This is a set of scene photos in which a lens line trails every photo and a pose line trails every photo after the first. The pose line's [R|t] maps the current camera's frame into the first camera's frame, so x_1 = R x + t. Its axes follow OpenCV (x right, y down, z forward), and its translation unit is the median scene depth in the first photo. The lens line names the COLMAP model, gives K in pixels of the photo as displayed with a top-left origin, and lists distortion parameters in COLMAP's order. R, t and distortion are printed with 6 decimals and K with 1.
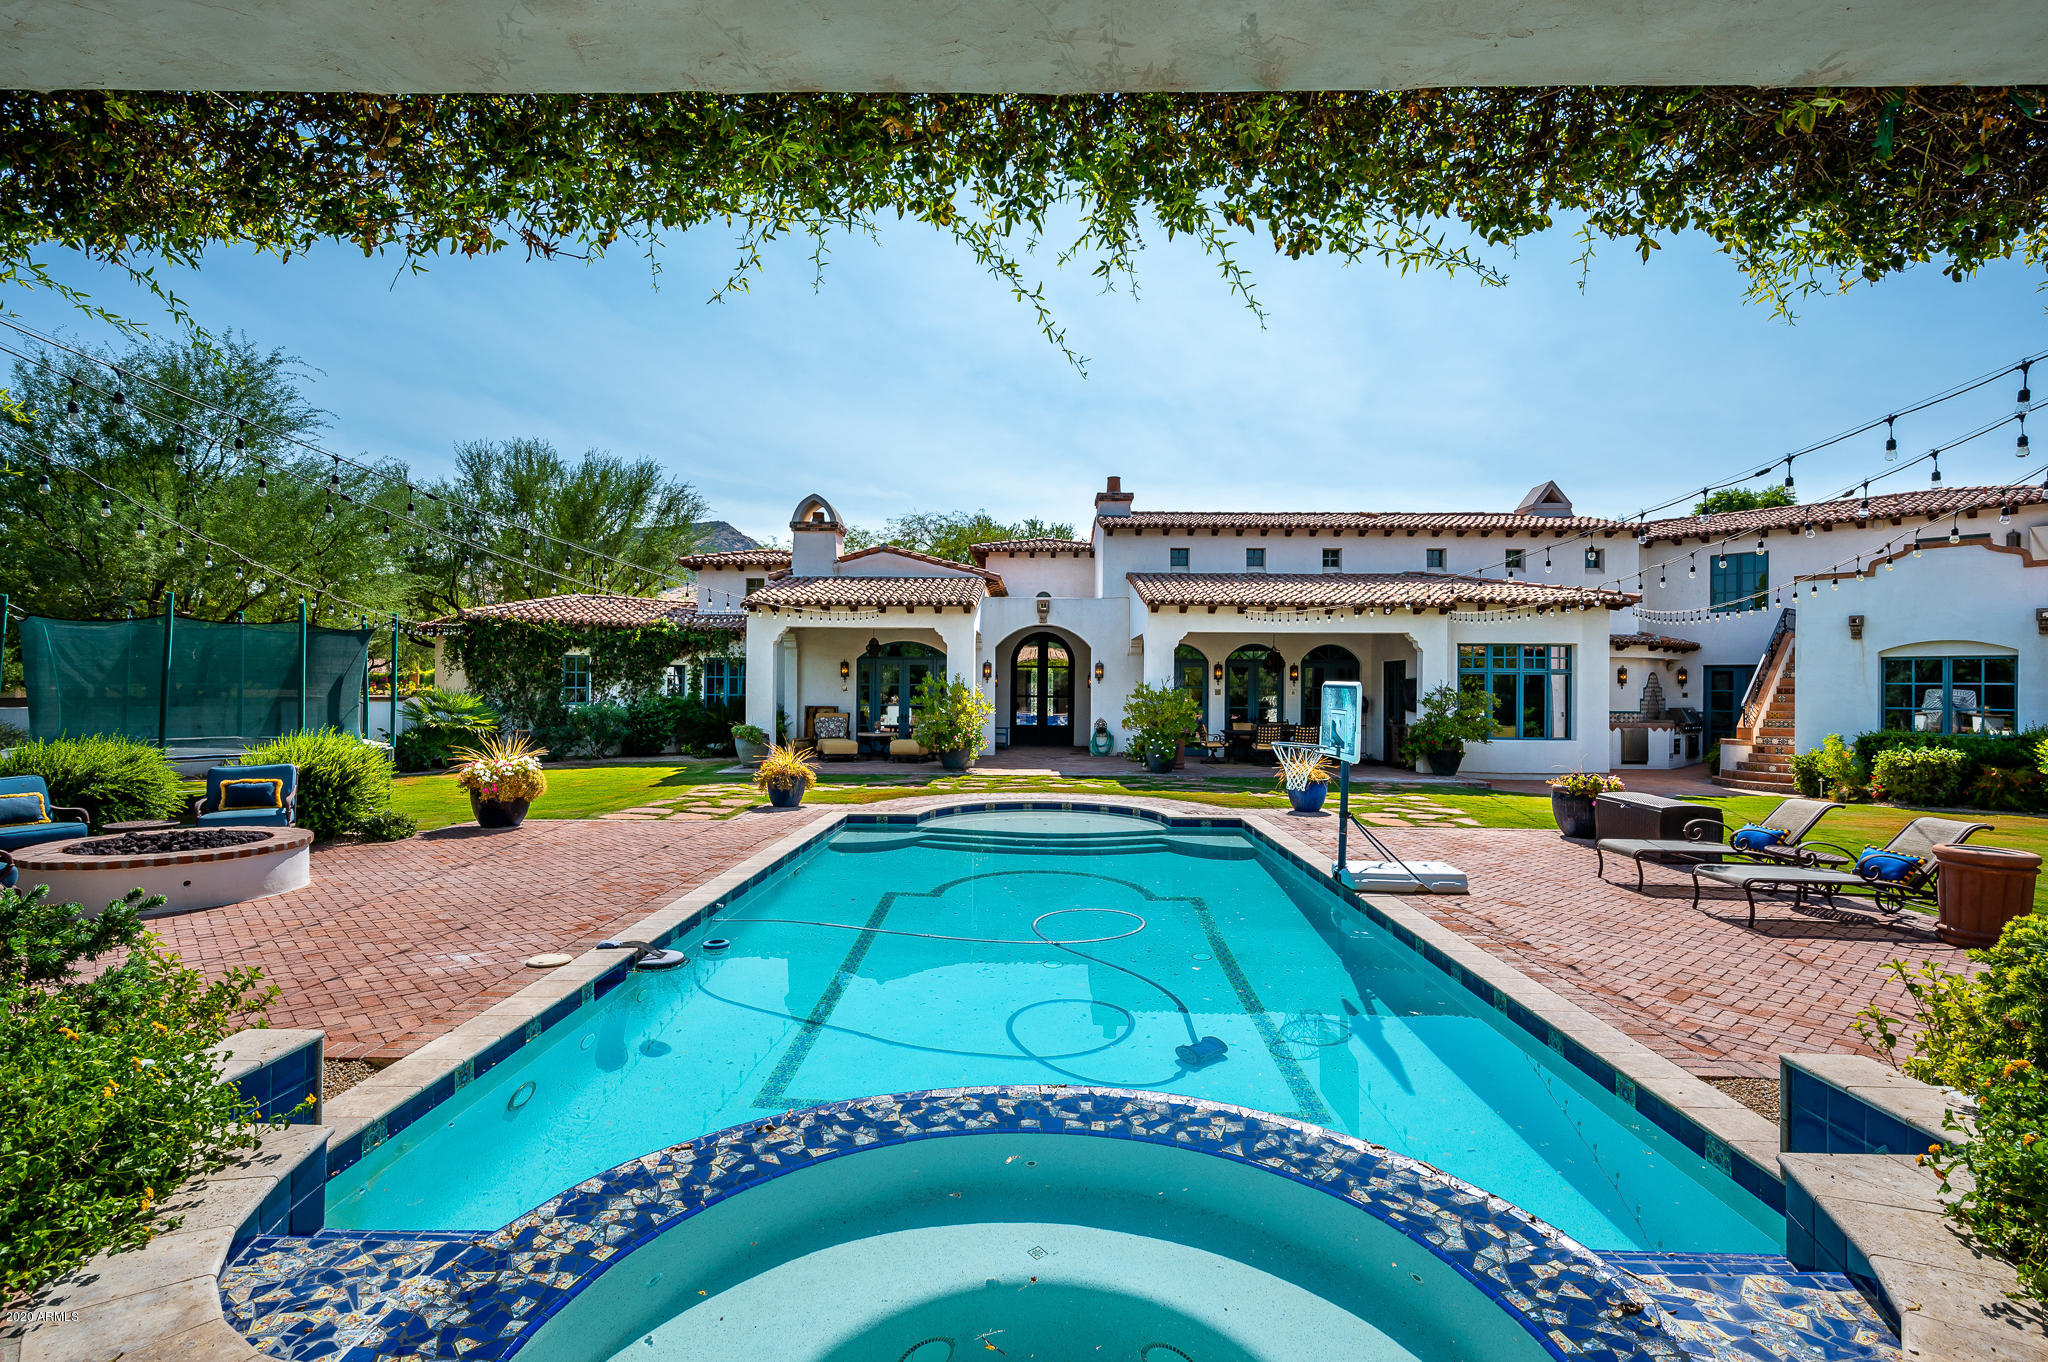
lens RADIAL K [[977.9, 0, 1016.9], [0, 977.9, 678.4], [0, 0, 1]] dist [0.004079, 0.000614]
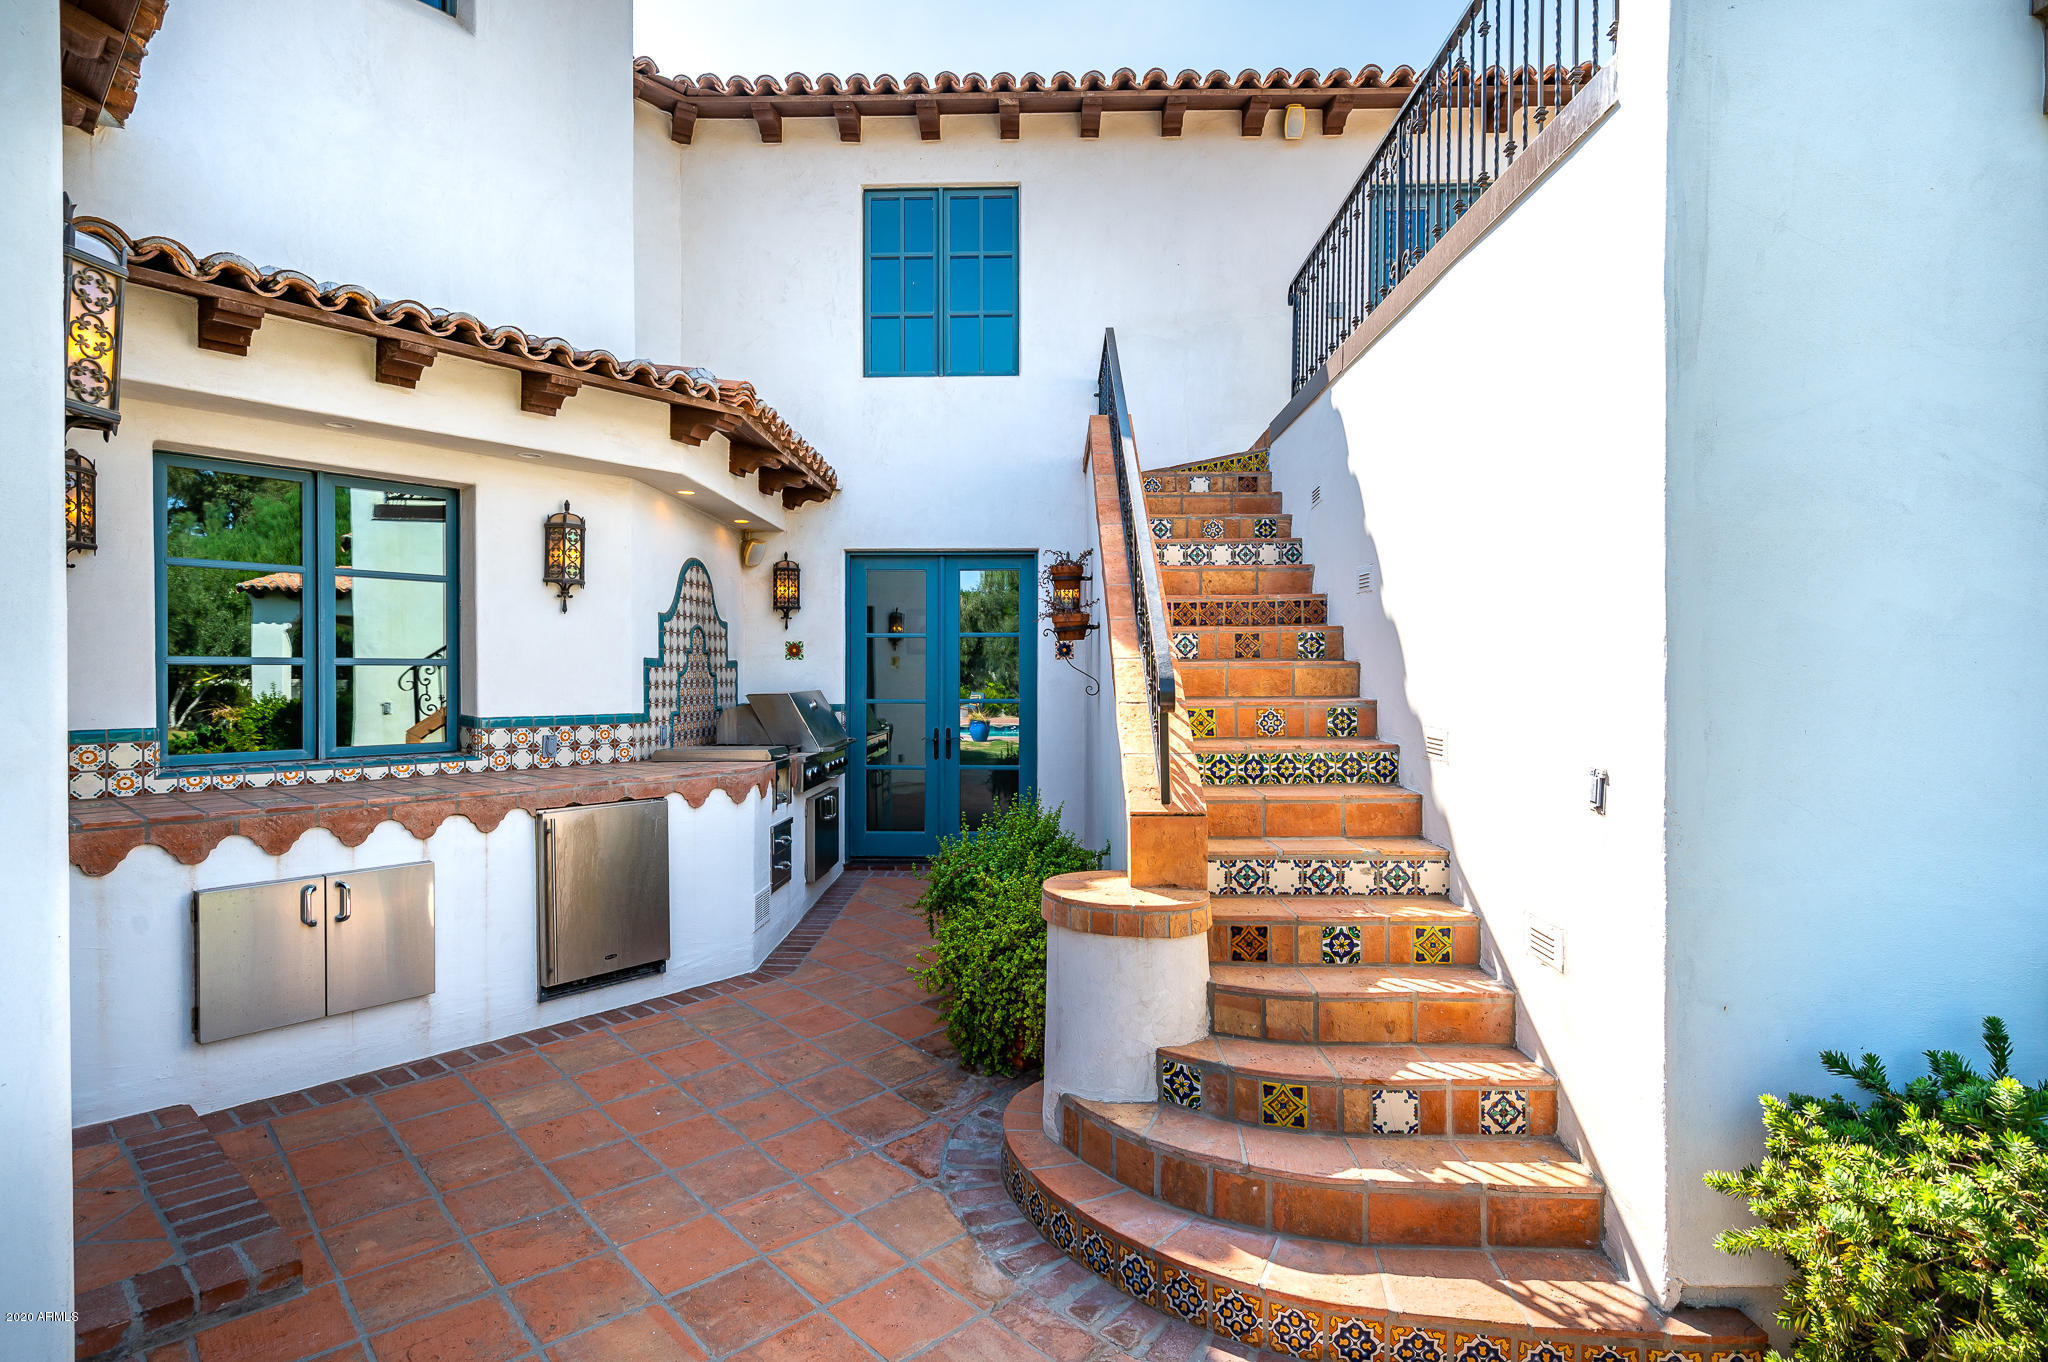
lens RADIAL K [[977.9, 0, 1021.8], [0, 977.9, 679.8], [0, 0, 1]] dist [0.004079, 0.000614]
pose [[0.646044, -0.013458, 0.763182, 0.516280], [0.000897, 0.999857, 0.016872, 0.021612], [-0.763300, -0.010215, 0.645963, 0.780090]]
